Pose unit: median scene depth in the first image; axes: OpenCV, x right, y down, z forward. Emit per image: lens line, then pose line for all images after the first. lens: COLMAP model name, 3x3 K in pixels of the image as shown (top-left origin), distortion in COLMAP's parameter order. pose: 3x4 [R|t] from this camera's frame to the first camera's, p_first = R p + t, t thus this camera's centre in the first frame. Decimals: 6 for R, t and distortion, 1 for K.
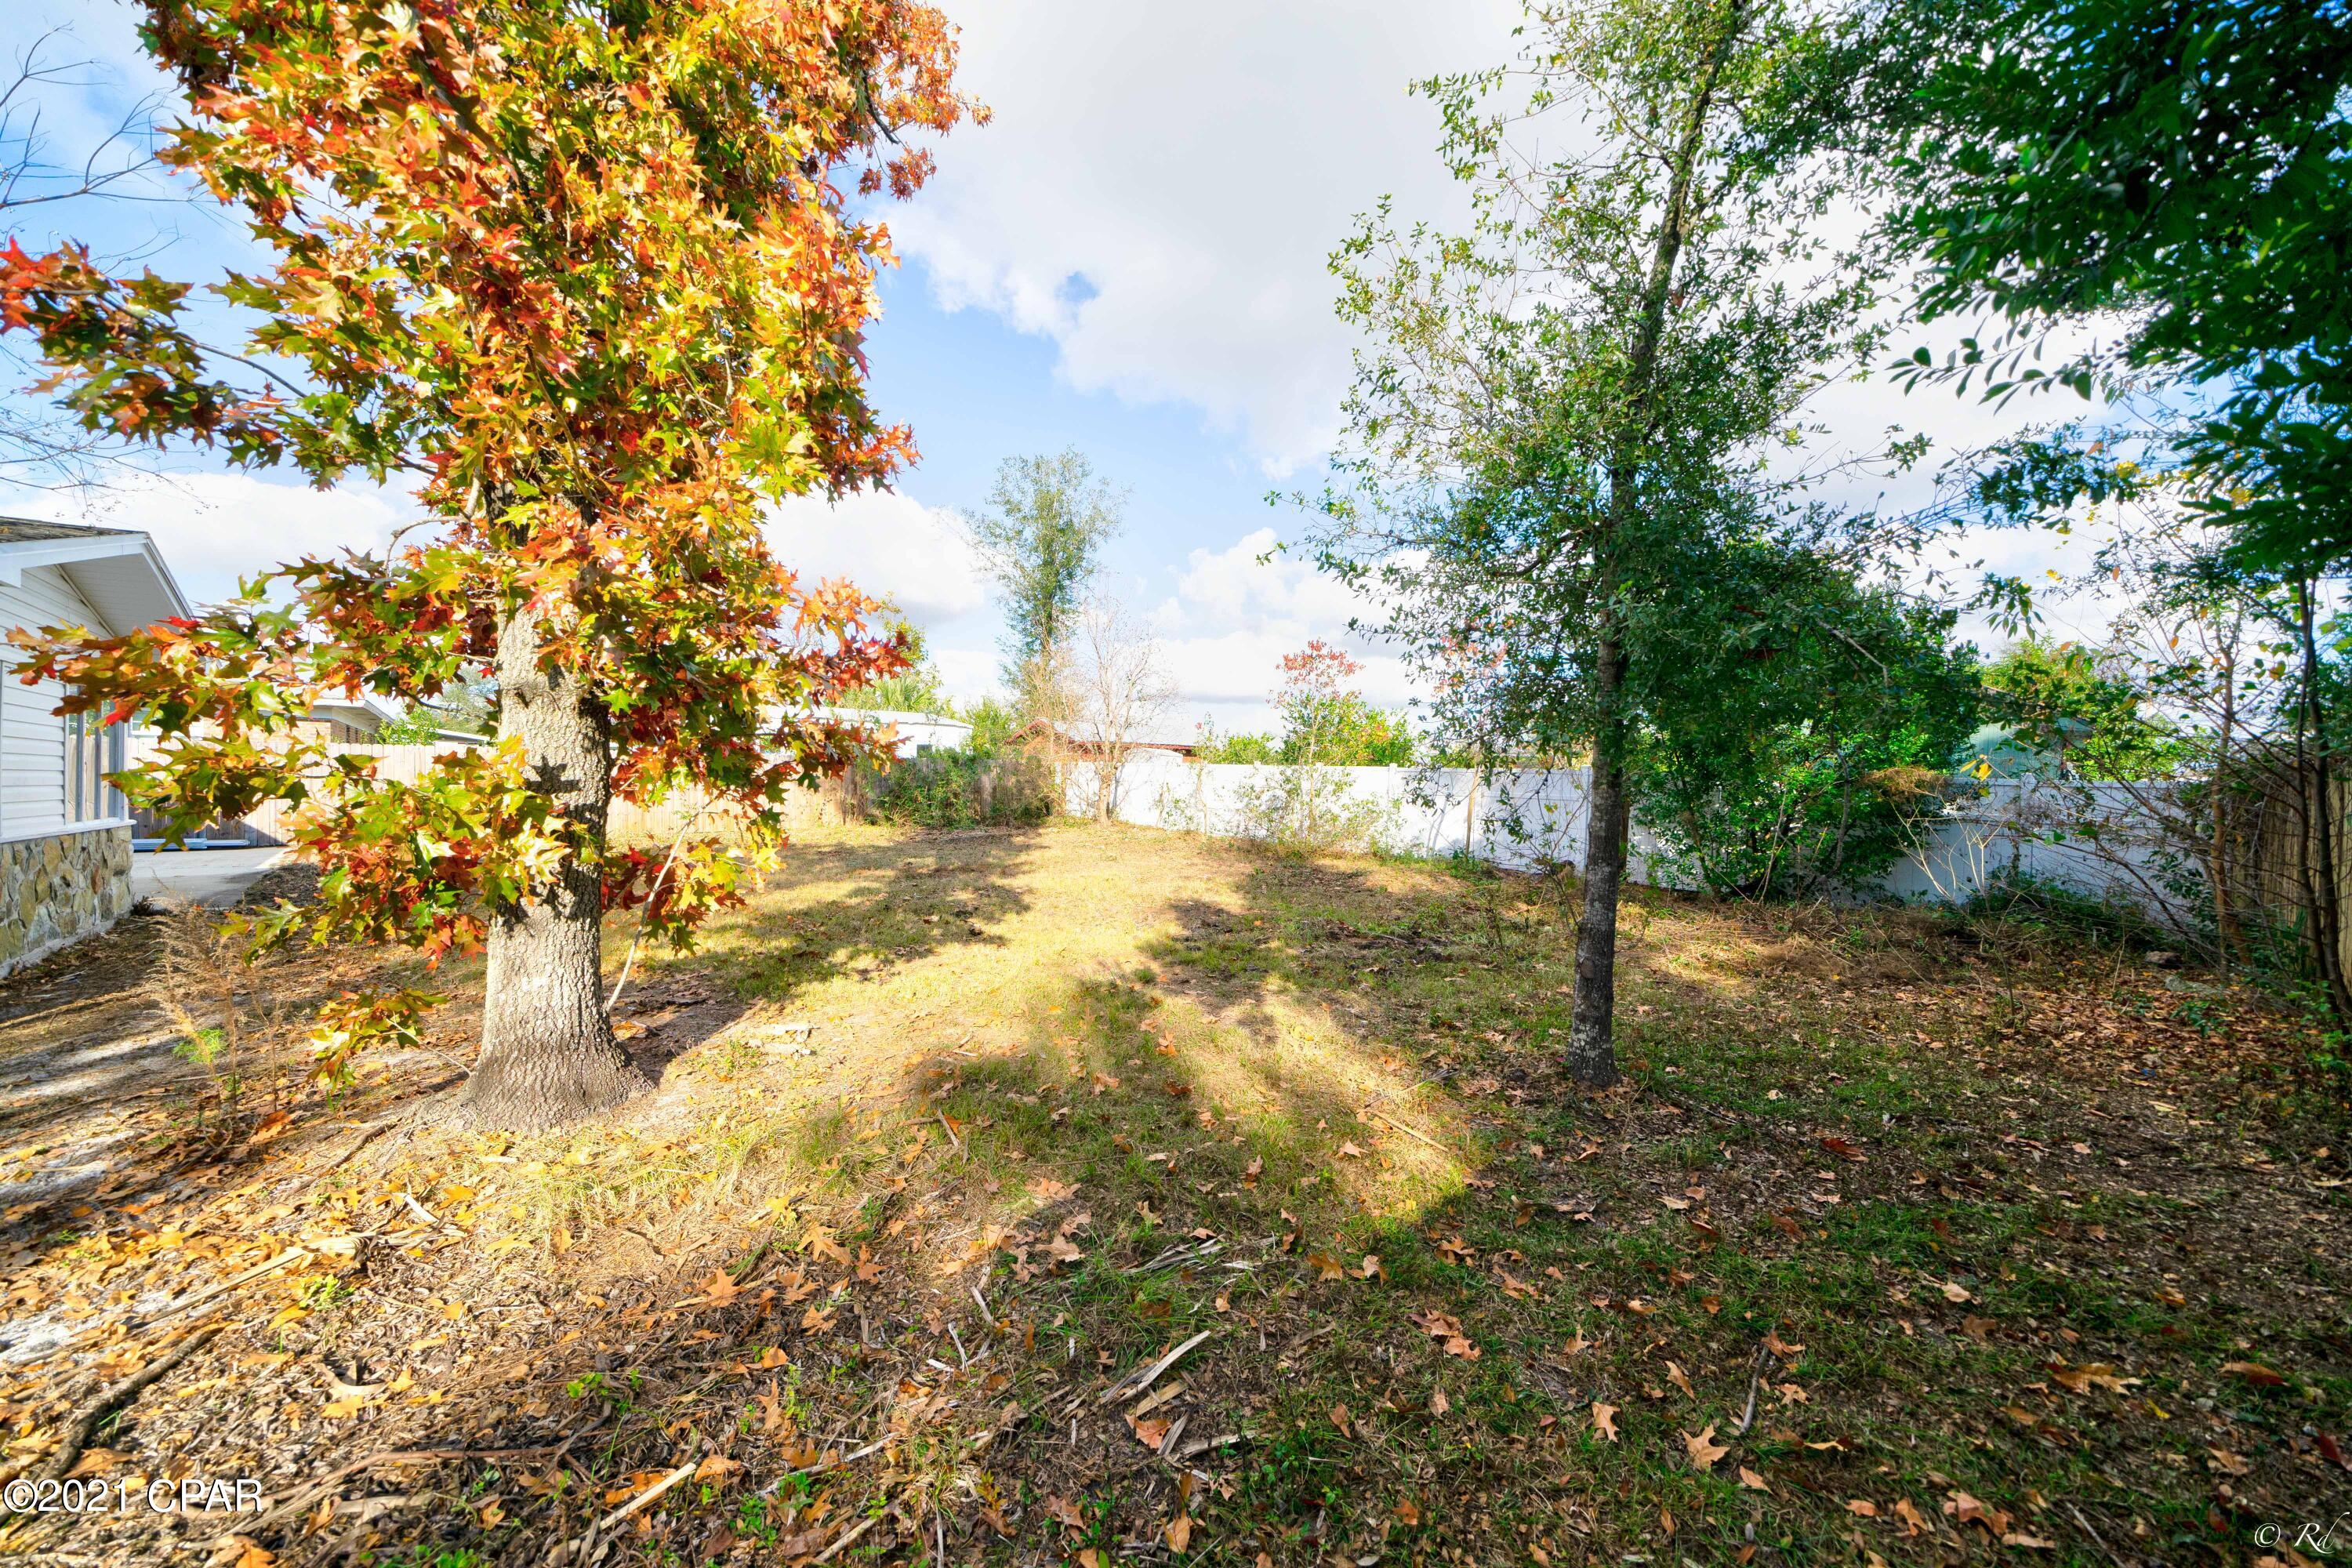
lens RADIAL K [[802.3, 0, 1174.4], [0, 802.3, 784.8], [0, 0, 1]] dist [-0.004562, 0.000021]
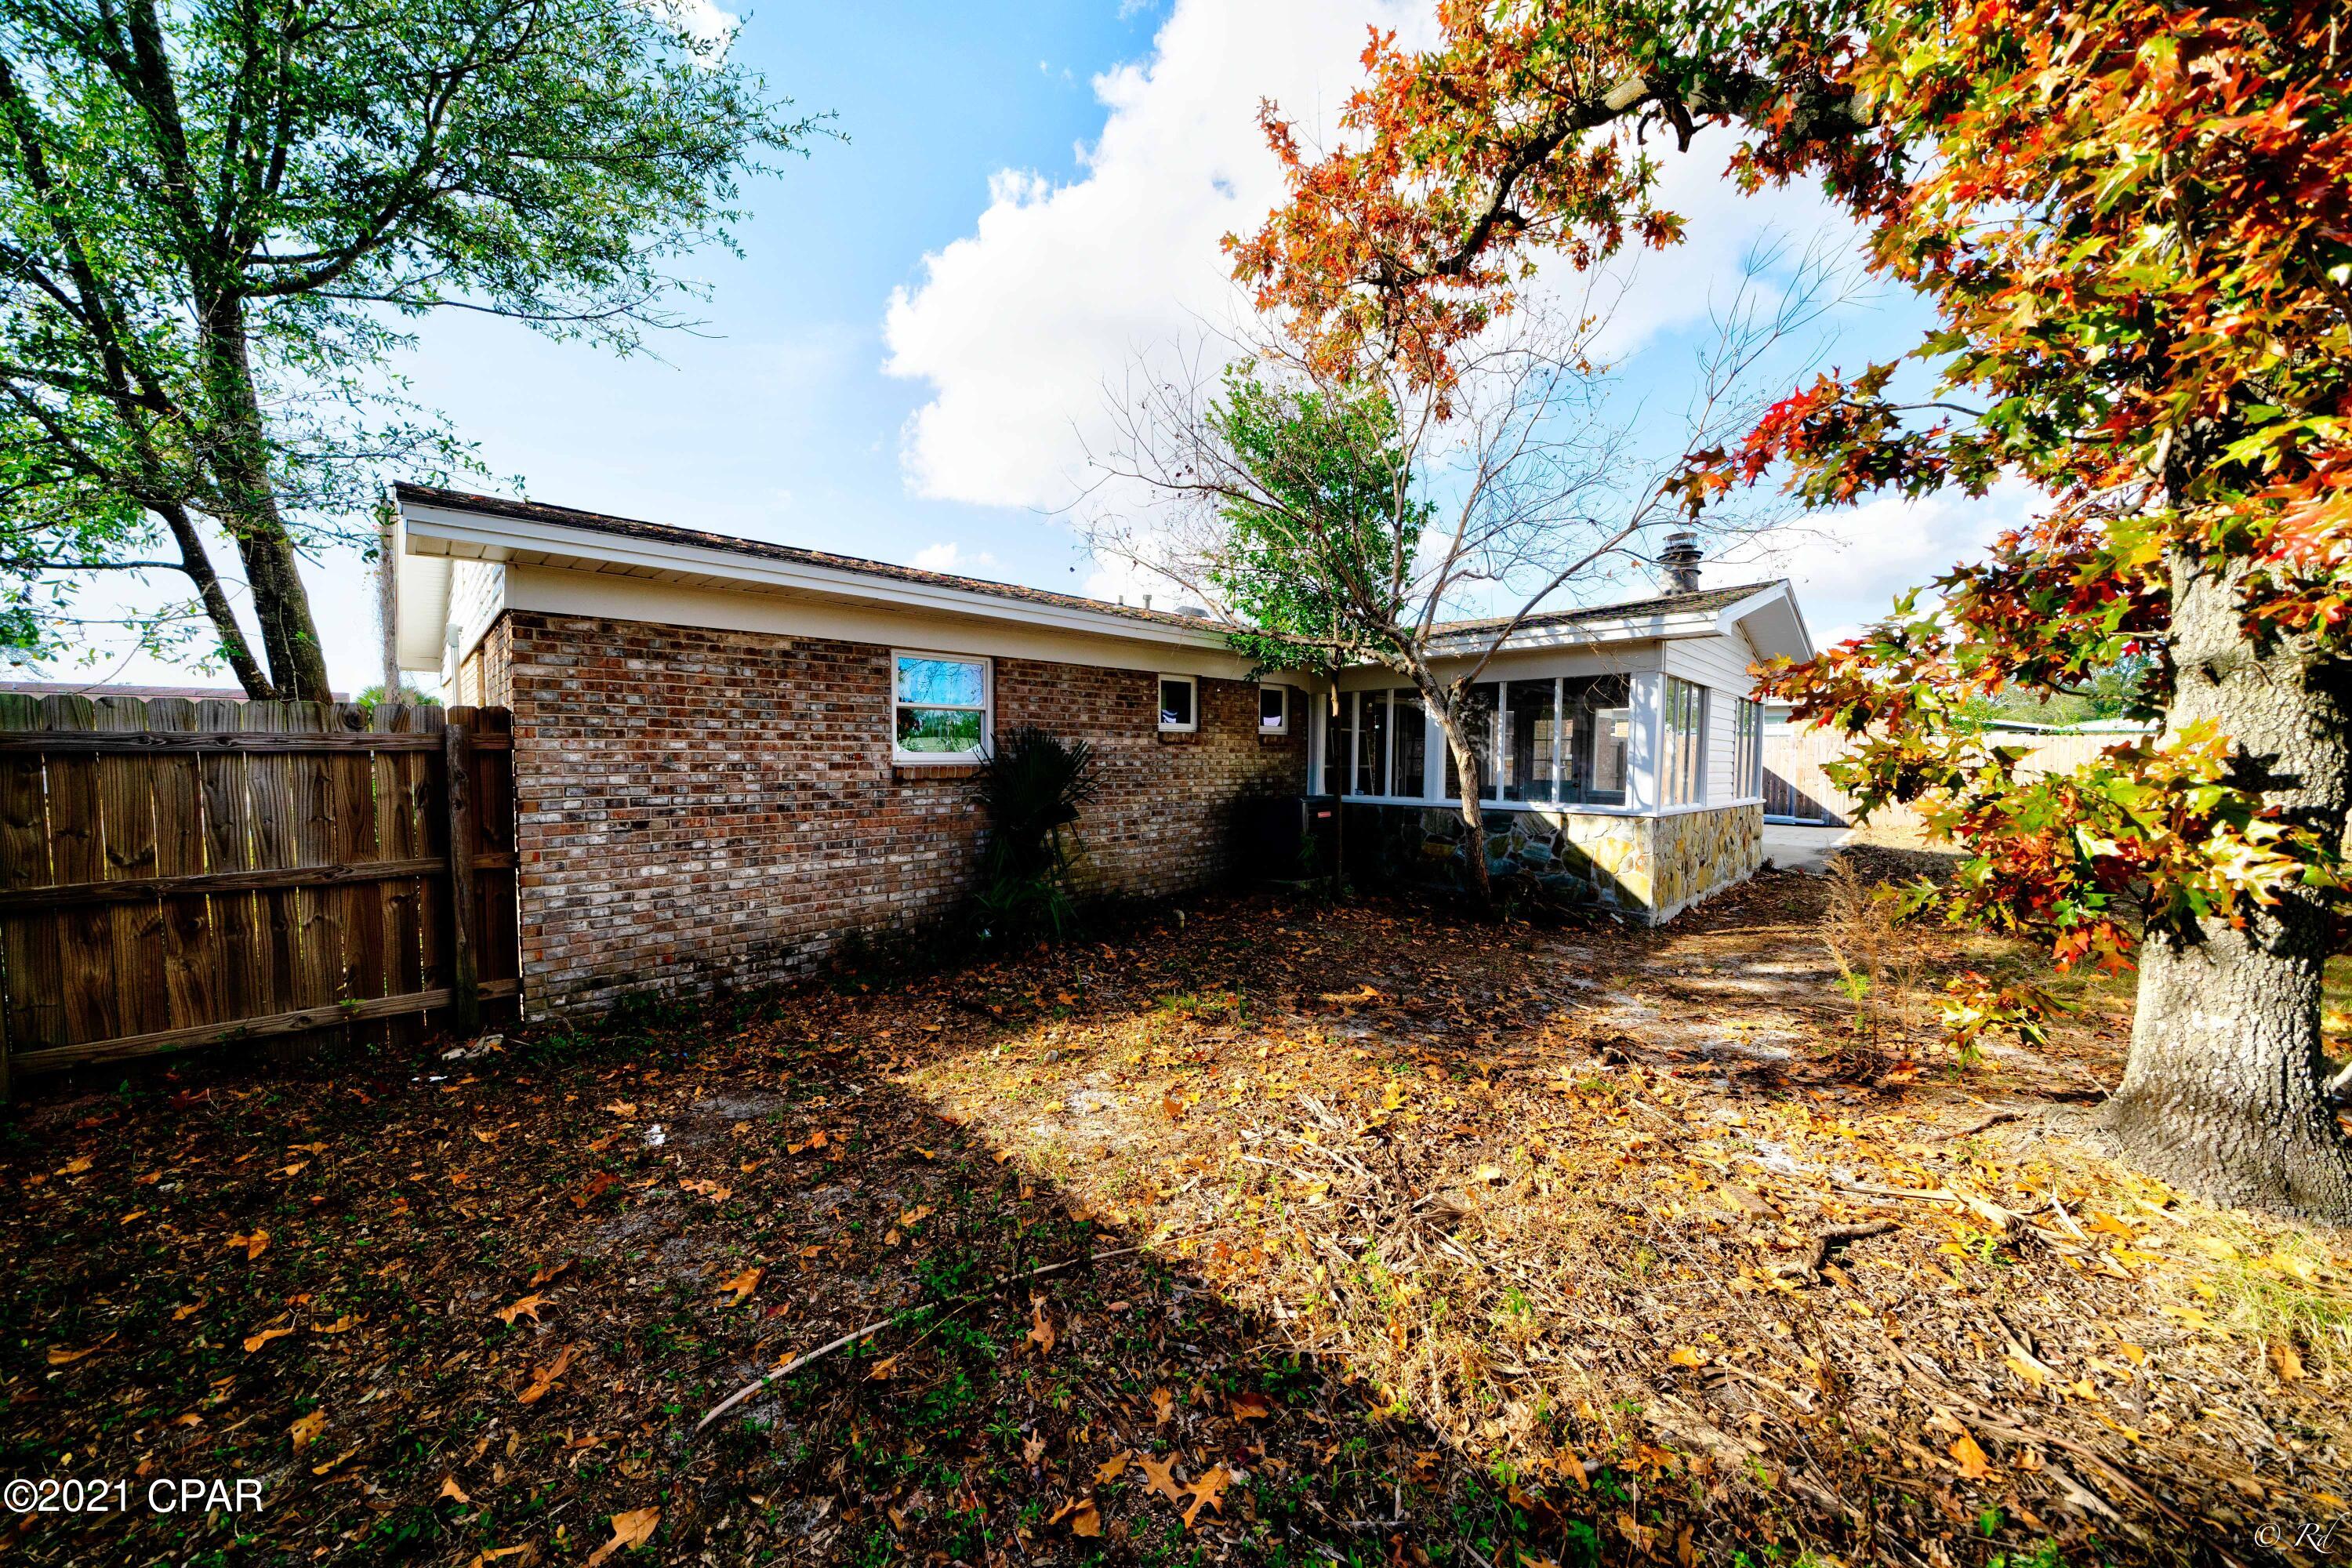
lens RADIAL K [[802.3, 0, 1174.4], [0, 802.3, 784.8], [0, 0, 1]] dist [-0.004562, 0.000021]
pose [[0.042821, 0.028417, -0.998679, -0.041239], [-0.017701, 0.999460, 0.027680, 0.001750], [0.998926, 0.016492, 0.043300, -0.107692]]
